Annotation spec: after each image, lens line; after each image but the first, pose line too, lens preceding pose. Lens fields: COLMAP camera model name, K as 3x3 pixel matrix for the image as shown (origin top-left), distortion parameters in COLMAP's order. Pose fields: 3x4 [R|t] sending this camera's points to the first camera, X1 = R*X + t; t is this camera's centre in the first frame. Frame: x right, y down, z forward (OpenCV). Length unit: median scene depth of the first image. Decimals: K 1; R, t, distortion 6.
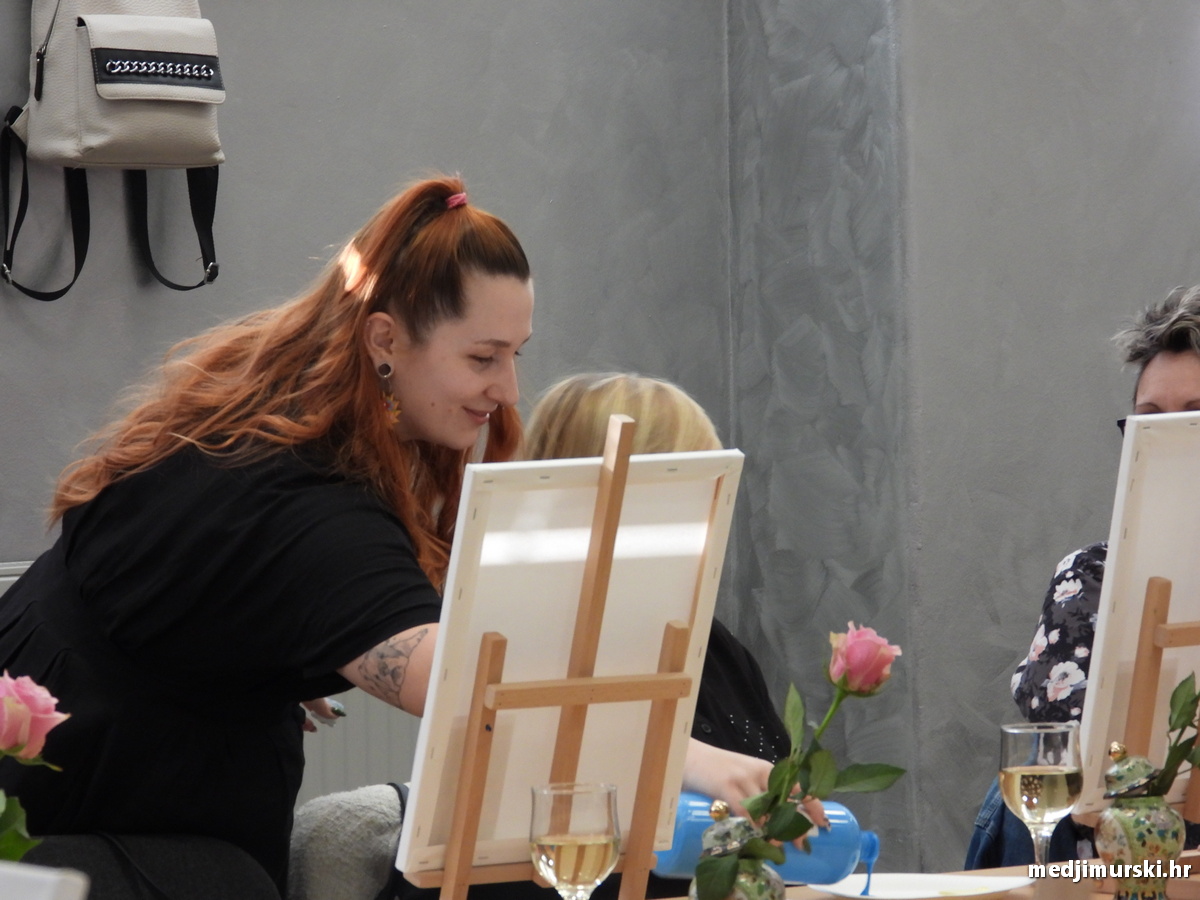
lens RADIAL K [[8924.0, 0, 600.0], [0, 8924.0, 449.9], [0, 0, 1]] dist [0.860864, 0.000000]
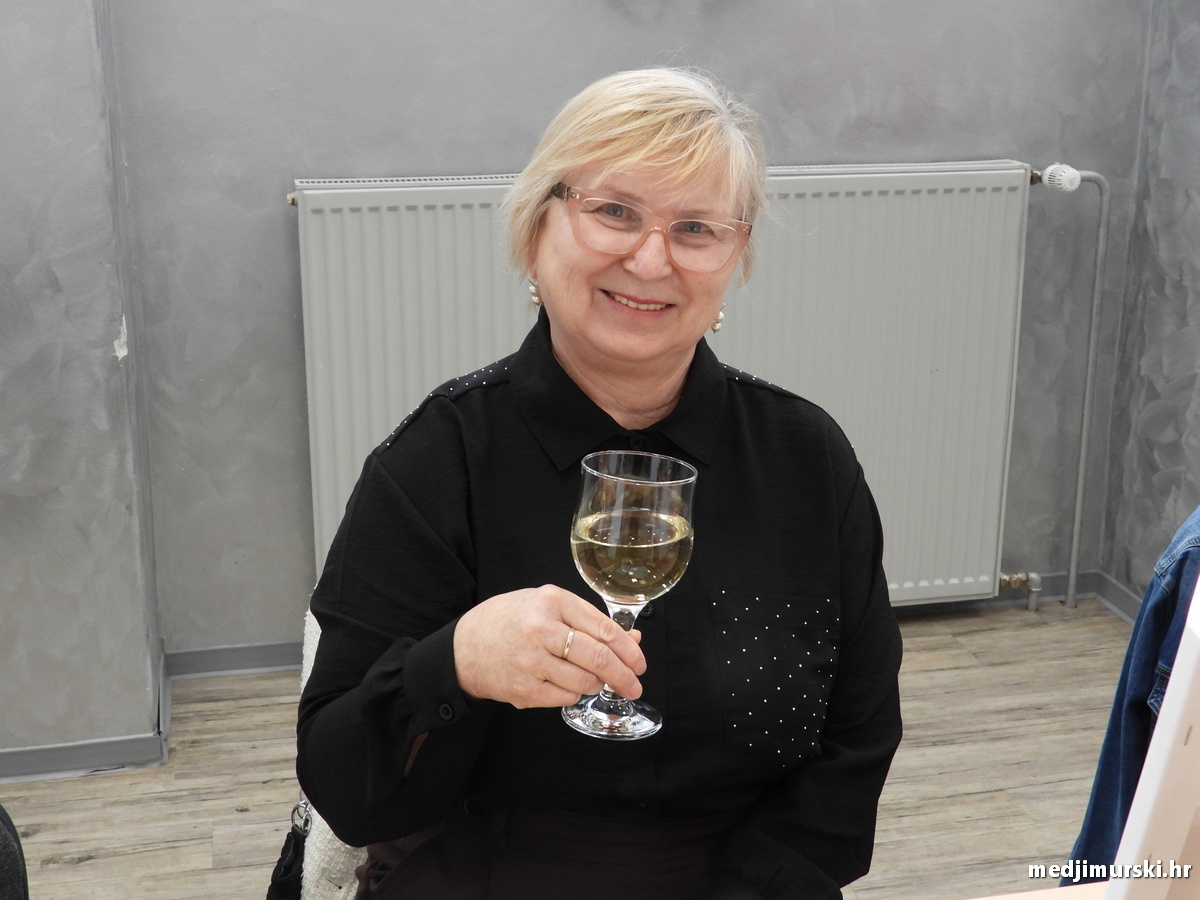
lens RADIAL K [[1649.9, 0, 599.6], [0, 1649.9, 451.5], [0, 0, 1]] dist [0.027253, 0.000000]
pose [[0.914456, 0.124306, -0.385122, 0.047354], [-0.017979, 0.963195, 0.268202, -0.018419], [0.404287, -0.238334, 0.883034, 0.693763]]
